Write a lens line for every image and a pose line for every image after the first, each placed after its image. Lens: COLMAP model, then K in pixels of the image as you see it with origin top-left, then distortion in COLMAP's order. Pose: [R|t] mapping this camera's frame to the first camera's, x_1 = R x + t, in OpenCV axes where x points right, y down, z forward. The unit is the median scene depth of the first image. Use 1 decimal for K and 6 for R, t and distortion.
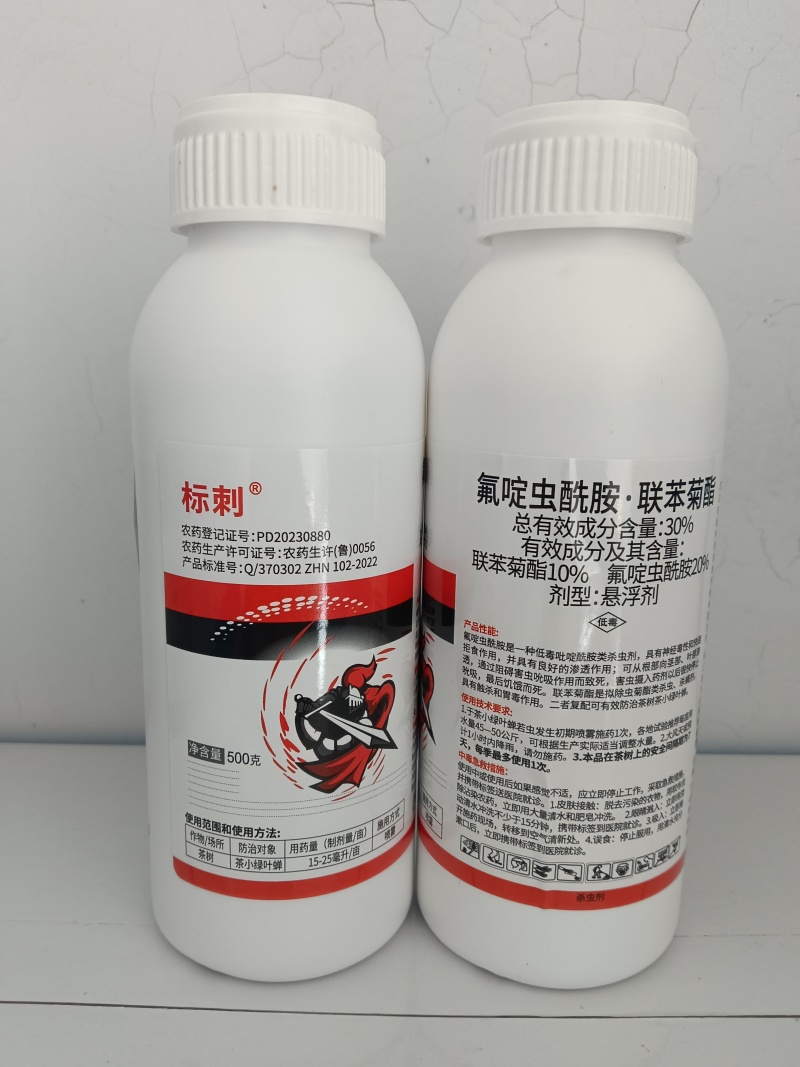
lens RADIAL K [[859.8, 0, 402.2], [0, 859.8, 534.0], [0, 0, 1]] dist [0.134198, -0.359594]
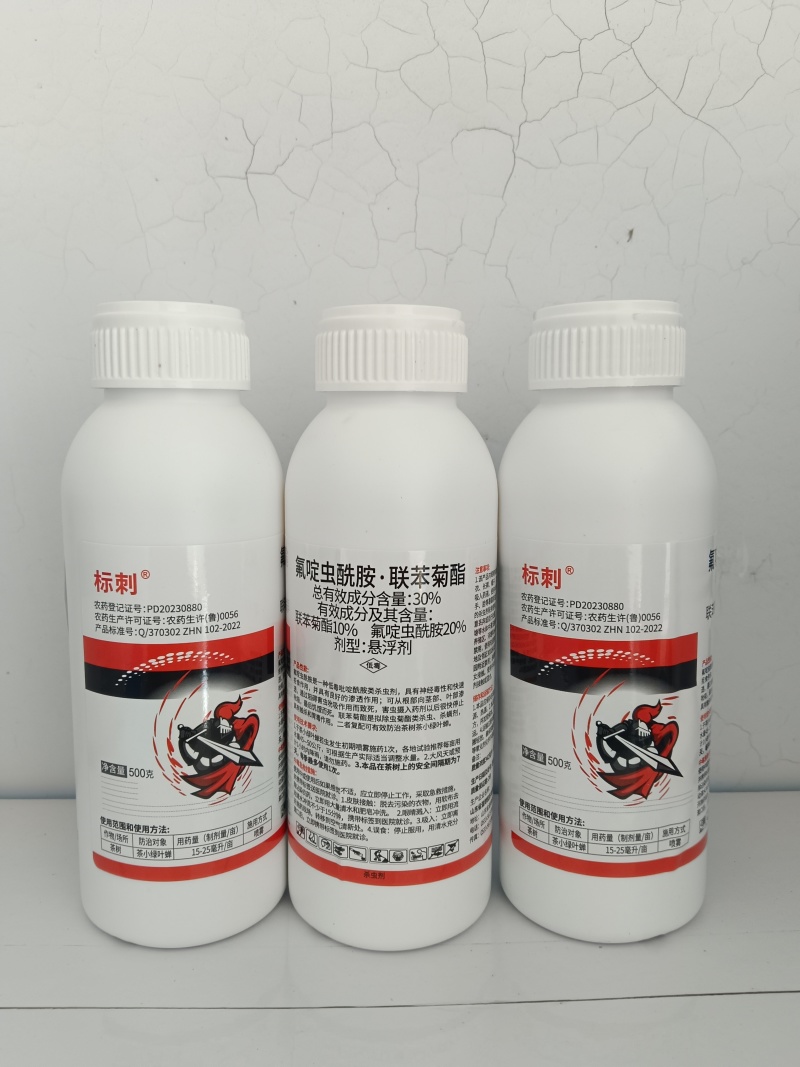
lens RADIAL K [[859.8, 0, 402.2], [0, 859.8, 534.0], [0, 0, 1]] dist [0.134198, -0.359594]
pose [[0.973036, 0.025798, -0.229206, 0.580372], [-0.042744, 0.996681, -0.069279, -0.015008], [0.226658, 0.077209, 0.970909, -0.346257]]
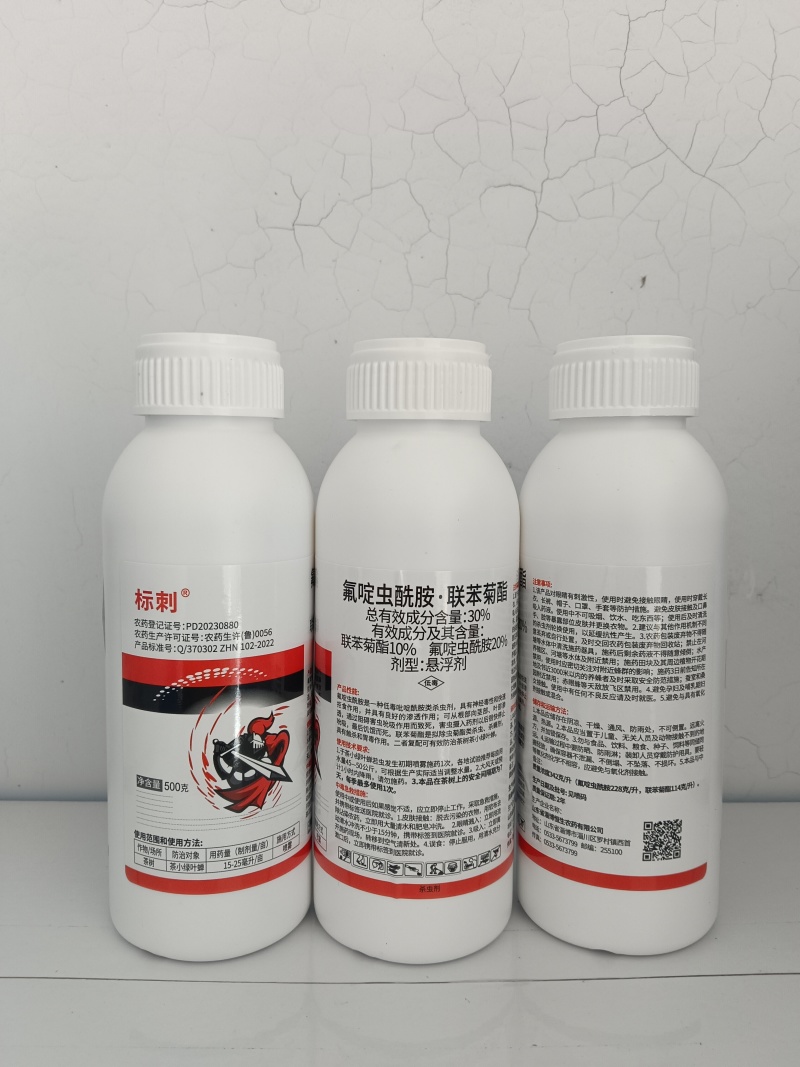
lens RADIAL K [[859.8, 0, 402.2], [0, 859.8, 534.0], [0, 0, 1]] dist [0.134198, -0.359594]
pose [[0.999761, -0.007938, 0.020393, 0.157337], [0.010079, 0.994198, -0.107088, 0.008109], [-0.019425, 0.107268, 0.994040, -0.445979]]
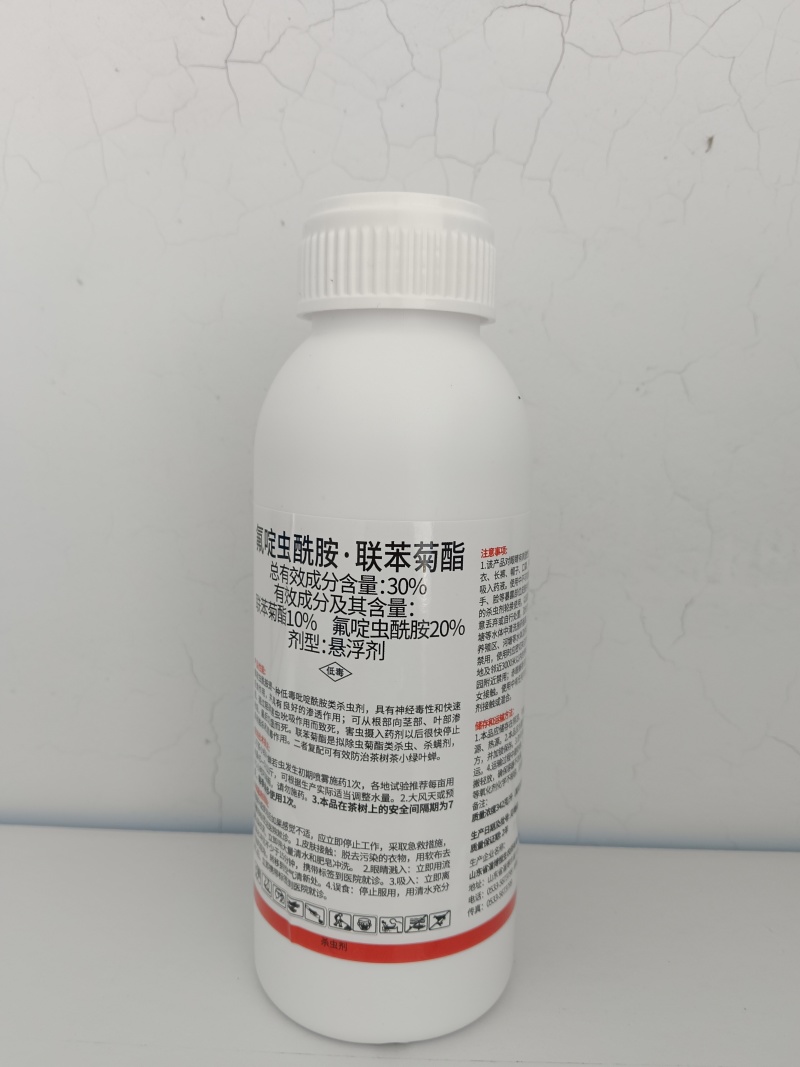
lens RADIAL K [[861.4, 0, 401.5], [0, 861.4, 533.6], [0, 0, 1]] dist [0.118469, -0.340094]
pose [[0.909689, 0.064895, -0.410189, 0.712954], [-0.097936, 0.993380, -0.060035, -0.009594], [0.403578, 0.094785, 0.910022, 0.057666]]
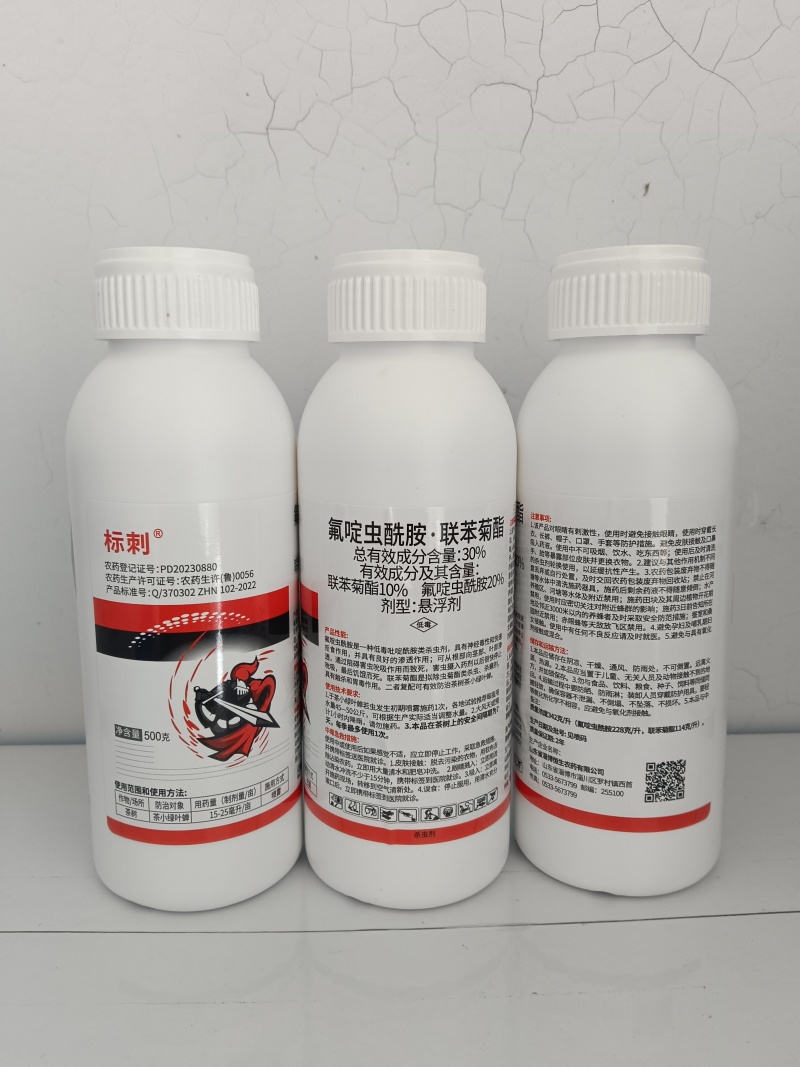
lens RADIAL K [[855.6, 0, 405.1], [0, 855.6, 535.0], [0, 0, 1]] dist [0.184066, -0.532710]
pose [[0.999223, -0.023199, 0.031858, 0.163400], [0.023818, 0.999532, -0.019202, -0.014435], [-0.031398, 0.019946, 0.999308, -0.347178]]
